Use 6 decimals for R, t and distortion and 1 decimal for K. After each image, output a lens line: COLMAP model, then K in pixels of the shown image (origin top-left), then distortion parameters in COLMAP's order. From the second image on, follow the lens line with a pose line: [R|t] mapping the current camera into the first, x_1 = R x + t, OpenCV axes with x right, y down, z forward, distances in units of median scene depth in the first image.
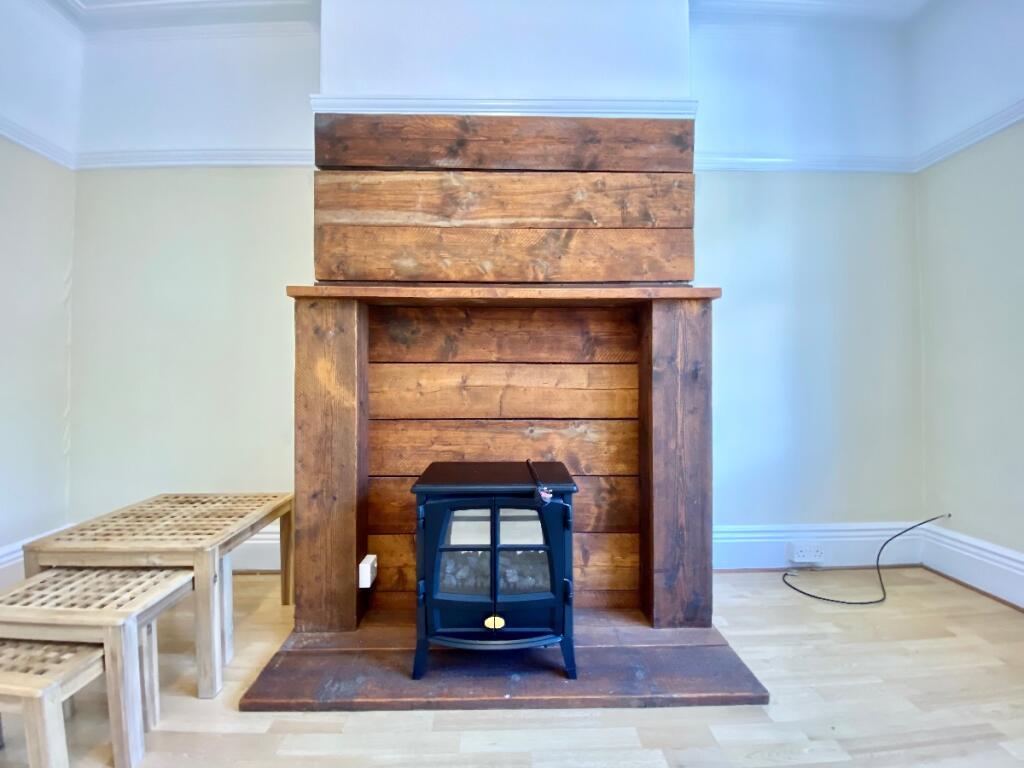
lens RADIAL K [[412.9, 0, 507.1], [0, 412.9, 382.0], [0, 0, 1]] dist [0.020830, -0.018625]
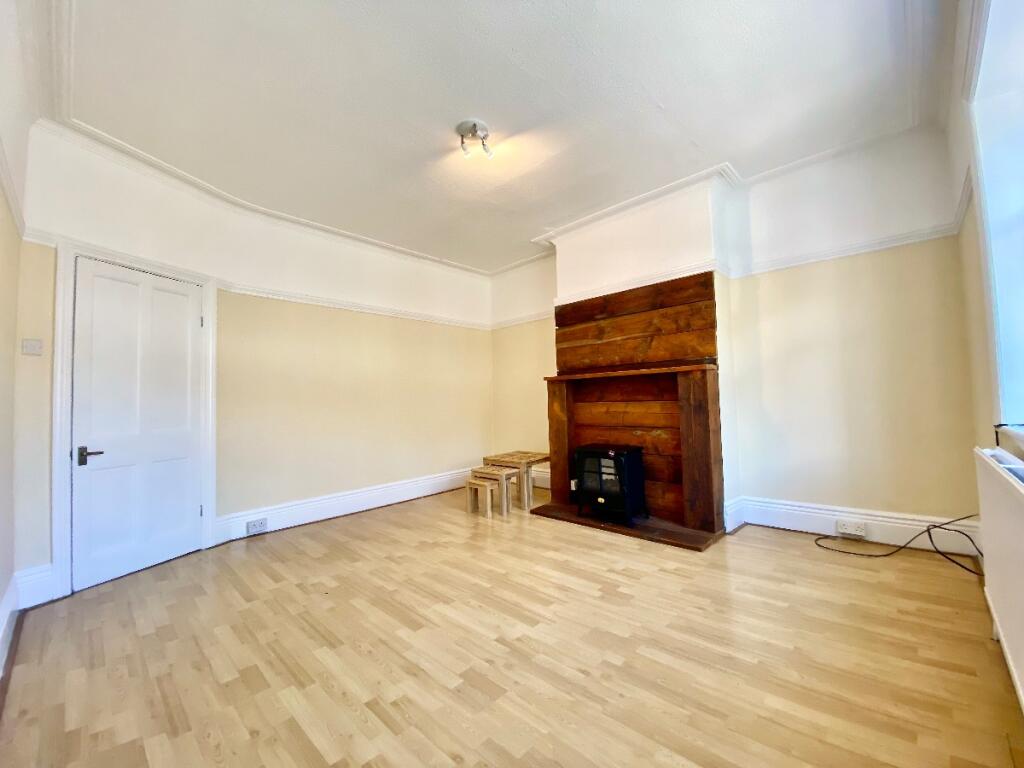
lens RADIAL K [[412.9, 0, 507.6], [0, 412.9, 381.5], [0, 0, 1]] dist [0.020830, -0.018625]
pose [[0.702485, -0.054118, -0.709638, 1.146364], [0.026299, 0.998398, -0.050106, -0.058011], [0.711212, 0.016536, 0.702783, -1.026089]]
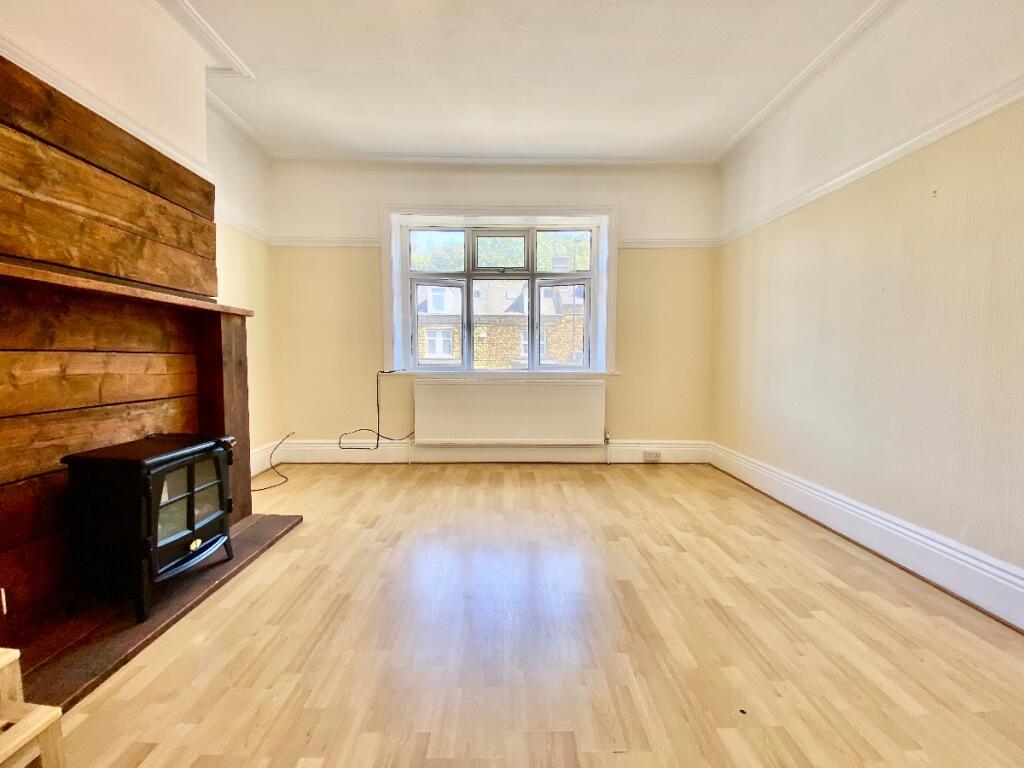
lens RADIAL K [[412.9, 0, 510.3], [0, 412.9, 380.9], [0, 0, 1]] dist [0.020830, -0.018625]
pose [[0.003212, -0.050489, 0.998719, -1.051744], [-0.002218, 0.998722, 0.050496, -0.028098], [-0.999992, -0.002377, 0.003096, -0.039020]]
